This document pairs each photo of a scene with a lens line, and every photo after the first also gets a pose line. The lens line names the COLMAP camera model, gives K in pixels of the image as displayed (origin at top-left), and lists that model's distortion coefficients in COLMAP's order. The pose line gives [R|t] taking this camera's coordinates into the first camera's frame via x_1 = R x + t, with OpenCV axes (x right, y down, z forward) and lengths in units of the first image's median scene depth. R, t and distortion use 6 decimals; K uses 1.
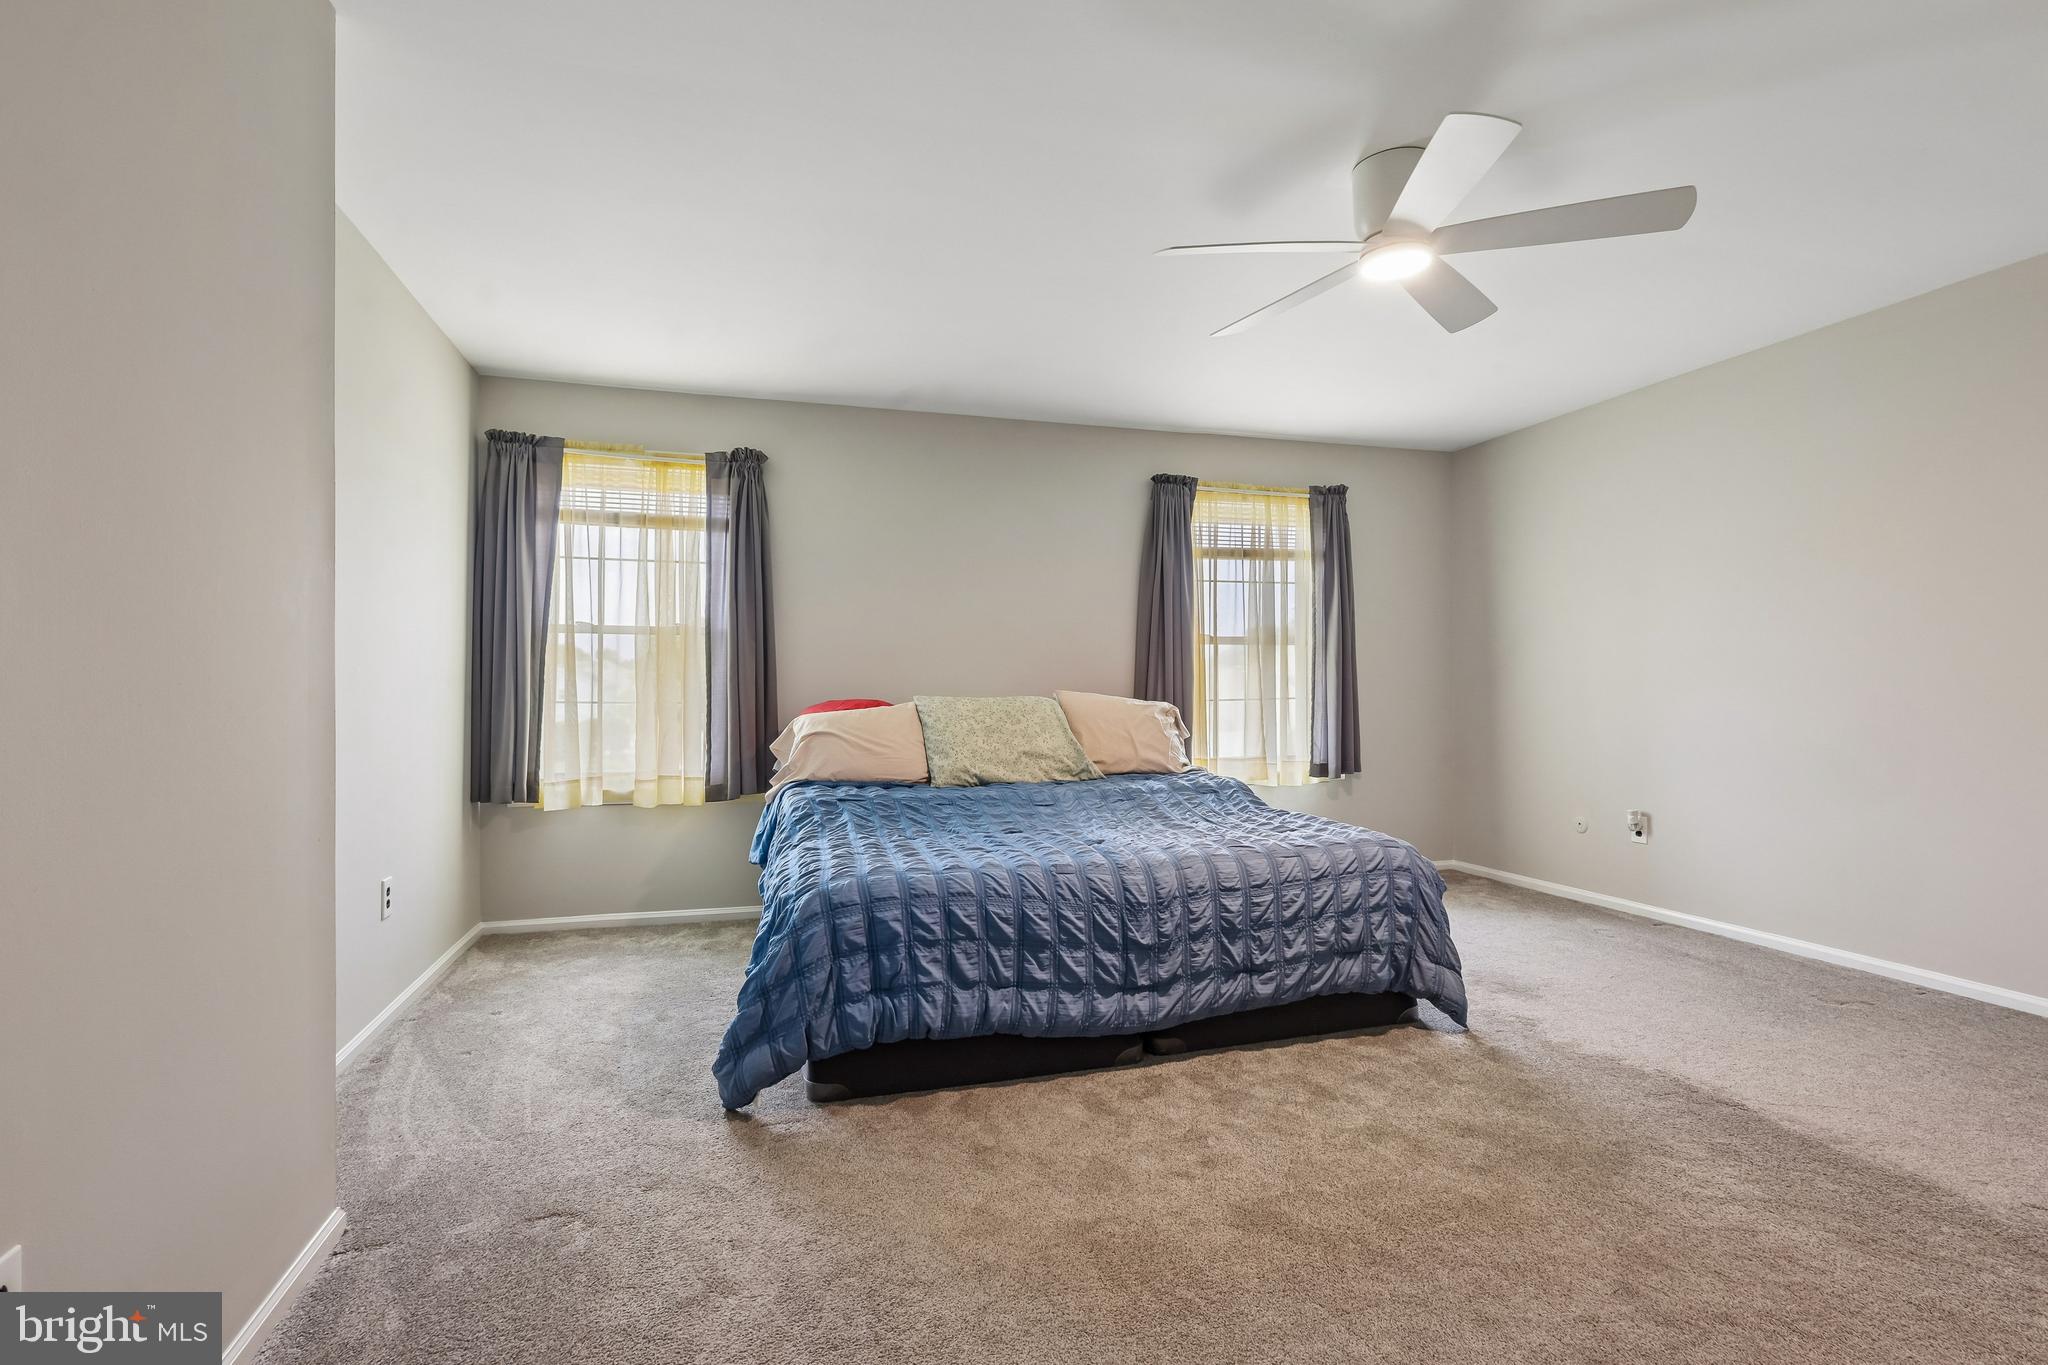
lens RADIAL K [[964.9, 0, 1031.8], [0, 964.9, 691.3], [0, 0, 1]] dist [-0.000258, 0.002053]
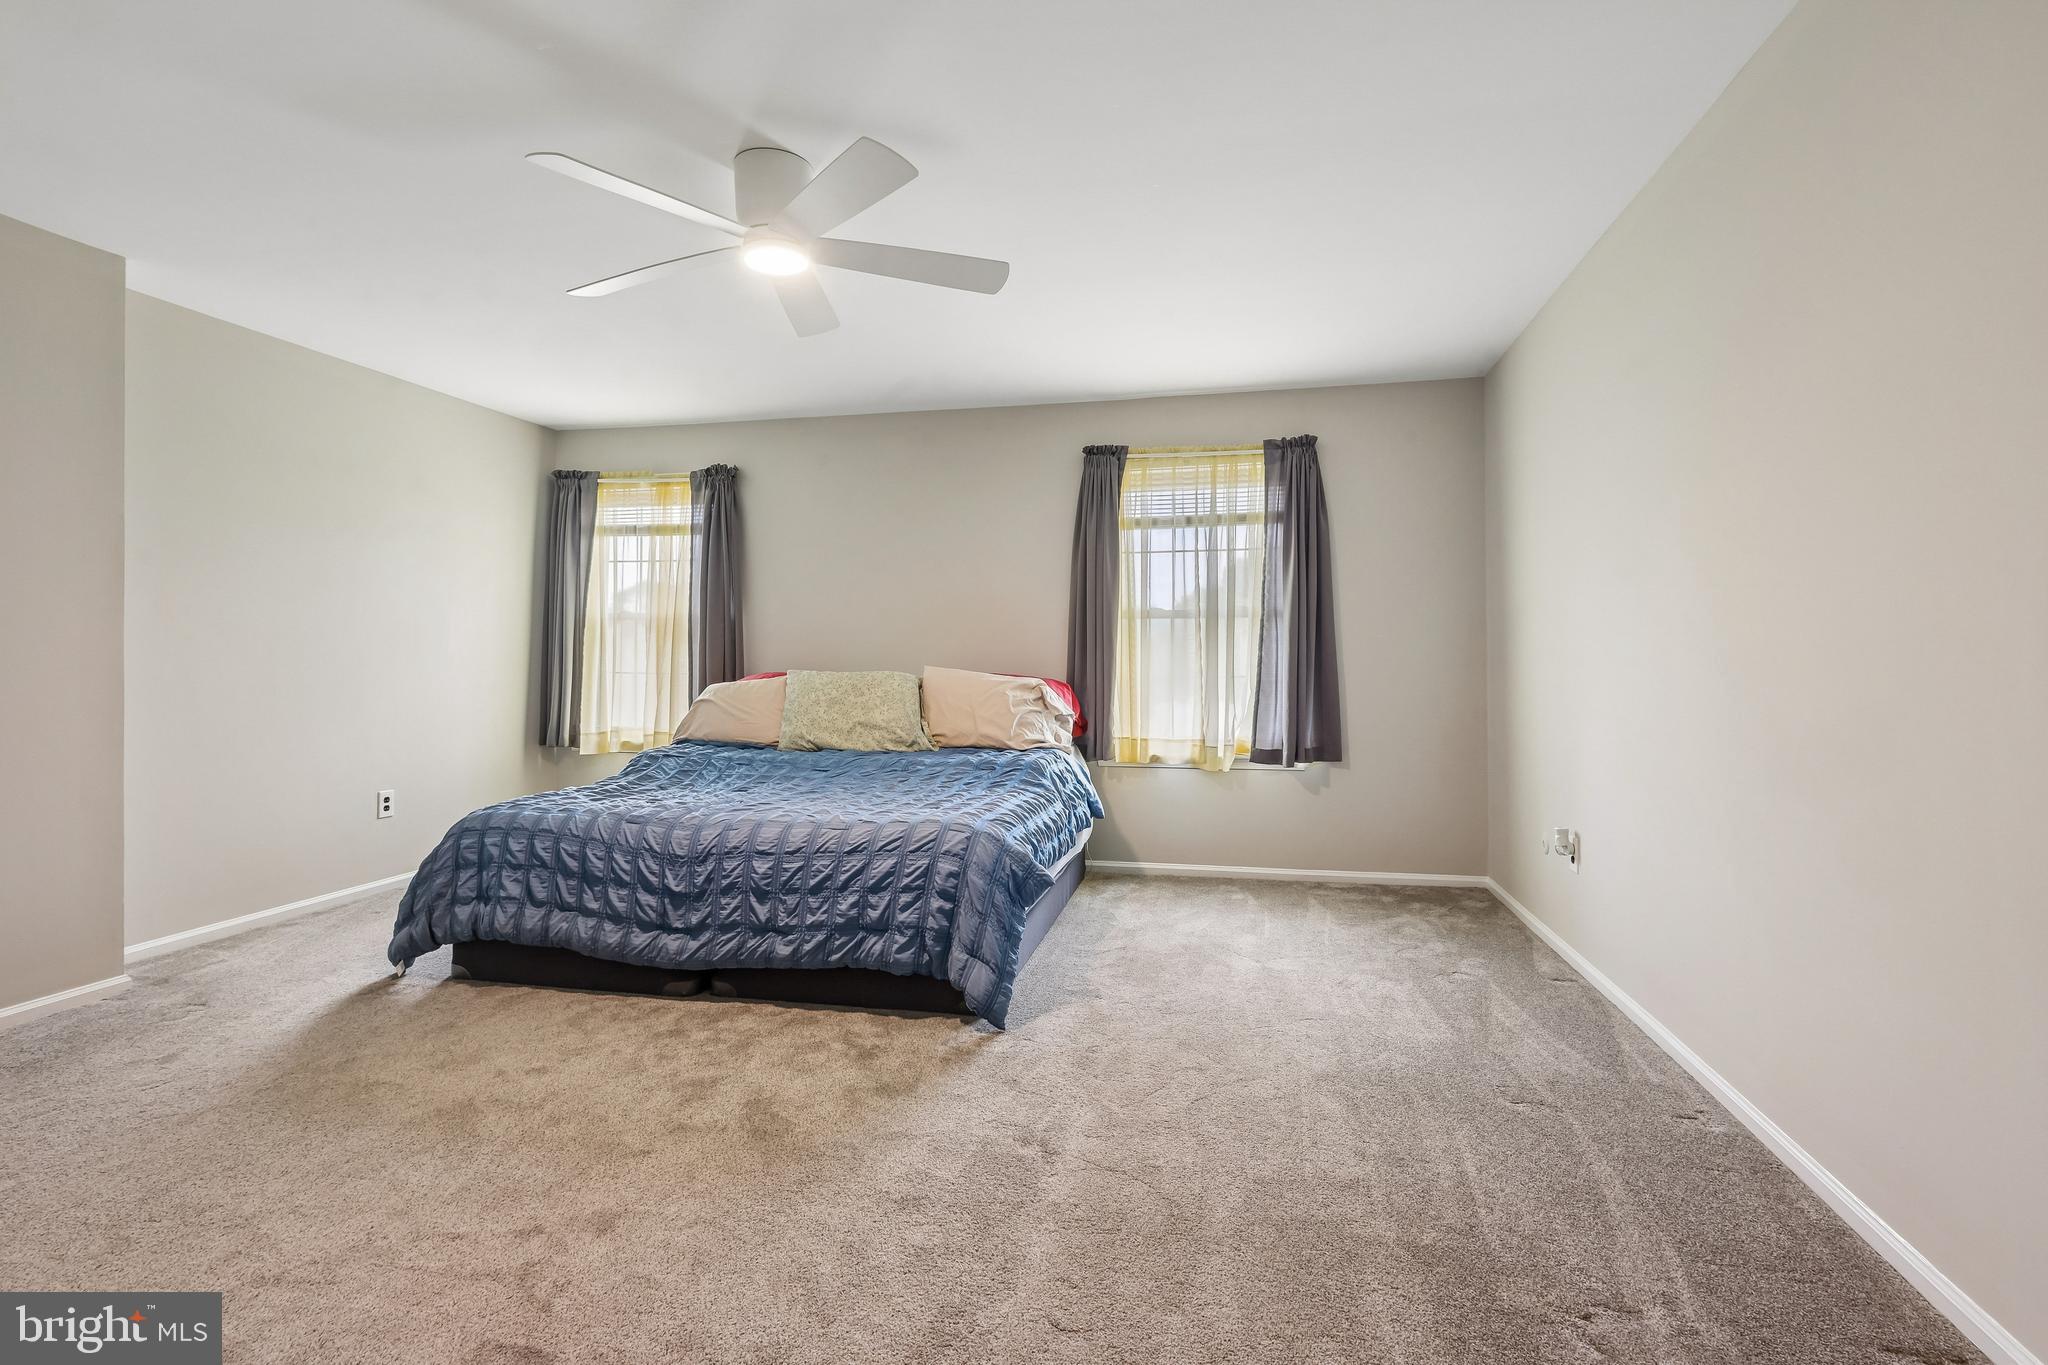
lens RADIAL K [[964.9, 0, 1044.4], [0, 964.9, 663.2], [0, 0, 1]] dist [-0.000258, 0.002053]
pose [[0.874697, 0.006183, -0.484631, 0.703479], [-0.006493, 0.999978, 0.001039, -0.006644], [0.484627, 0.002238, 0.874718, 0.147627]]
